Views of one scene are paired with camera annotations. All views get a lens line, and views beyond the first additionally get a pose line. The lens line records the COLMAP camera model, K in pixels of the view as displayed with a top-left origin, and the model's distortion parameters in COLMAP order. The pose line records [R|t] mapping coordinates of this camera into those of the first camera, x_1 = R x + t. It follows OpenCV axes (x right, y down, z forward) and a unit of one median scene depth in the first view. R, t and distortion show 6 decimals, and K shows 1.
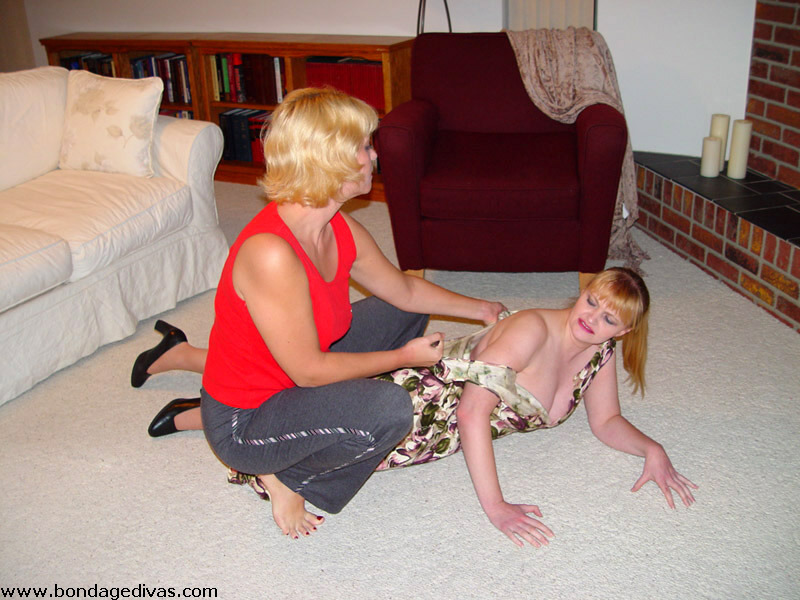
lens RADIAL K [[881.3, 0, 400.0], [0, 881.3, 300.0], [0, 0, 1]] dist [-0.197474, 0.231559]
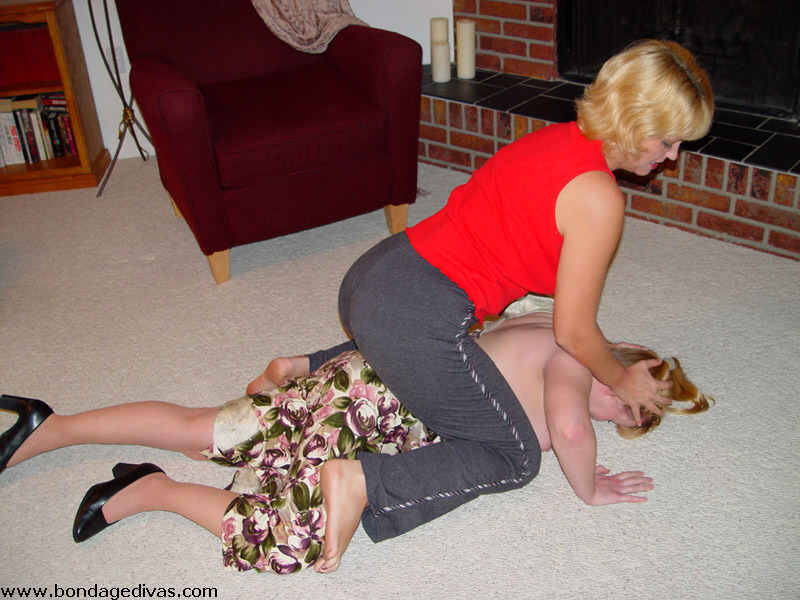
lens RADIAL K [[881.3, 0, 400.0], [0, 881.3, 300.0], [0, 0, 1]] dist [-0.197474, 0.231559]
pose [[0.833442, -0.291229, 0.469638, -0.237182], [0.254079, 0.956653, 0.142335, -0.061351], [-0.490733, 0.000697, 0.871310, 0.157975]]
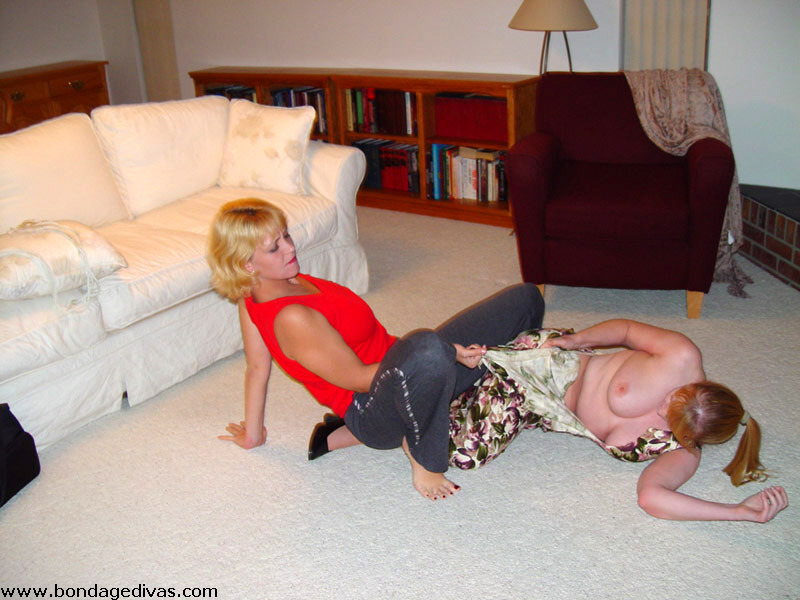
lens RADIAL K [[881.3, 0, 400.0], [0, 881.3, 300.0], [0, 0, 1]] dist [-0.197474, 0.231559]
pose [[0.993351, 0.033123, -0.110257, -0.029855], [-0.037800, 0.998460, -0.040606, 0.034909], [0.108742, 0.044504, 0.993073, -0.106282]]
